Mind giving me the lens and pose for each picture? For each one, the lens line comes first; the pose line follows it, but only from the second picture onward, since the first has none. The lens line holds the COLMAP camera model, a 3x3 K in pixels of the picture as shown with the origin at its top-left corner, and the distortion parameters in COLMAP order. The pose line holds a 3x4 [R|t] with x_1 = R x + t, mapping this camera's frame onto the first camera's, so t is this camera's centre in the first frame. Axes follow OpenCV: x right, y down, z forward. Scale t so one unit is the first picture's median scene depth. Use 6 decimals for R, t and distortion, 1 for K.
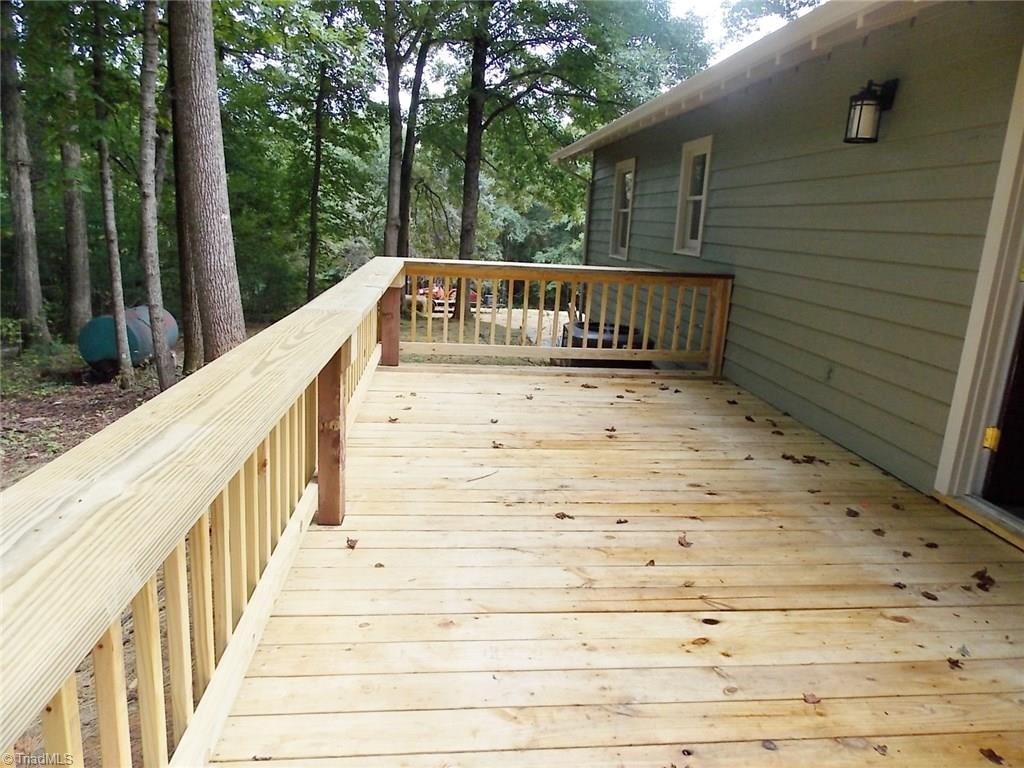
lens RADIAL K [[676.4, 0, 512.0], [0, 676.4, 384.0], [0, 0, 1]] dist [0.018019, -0.003170]
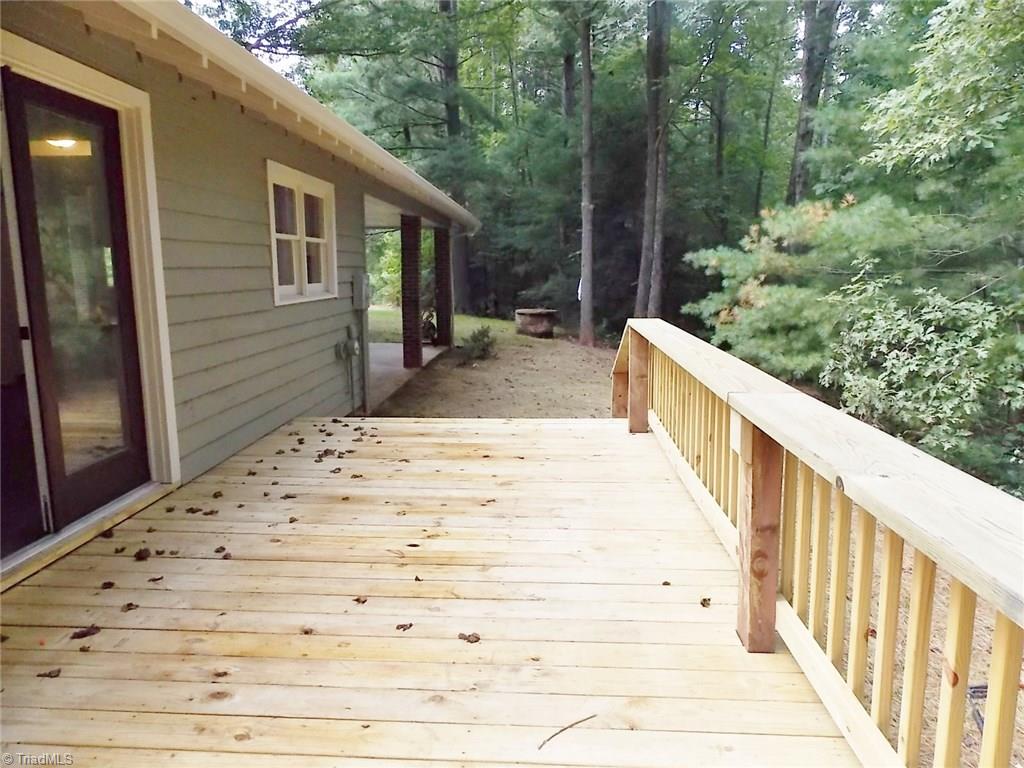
lens RADIAL K [[676.4, 0, 512.0], [0, 676.4, 384.0], [0, 0, 1]] dist [0.018019, -0.003170]
pose [[-0.987483, -0.075598, 0.138428, -0.060917], [-0.011520, 0.909875, 0.414723, -0.412476], [-0.157305, 0.407937, -0.899357, 1.591262]]
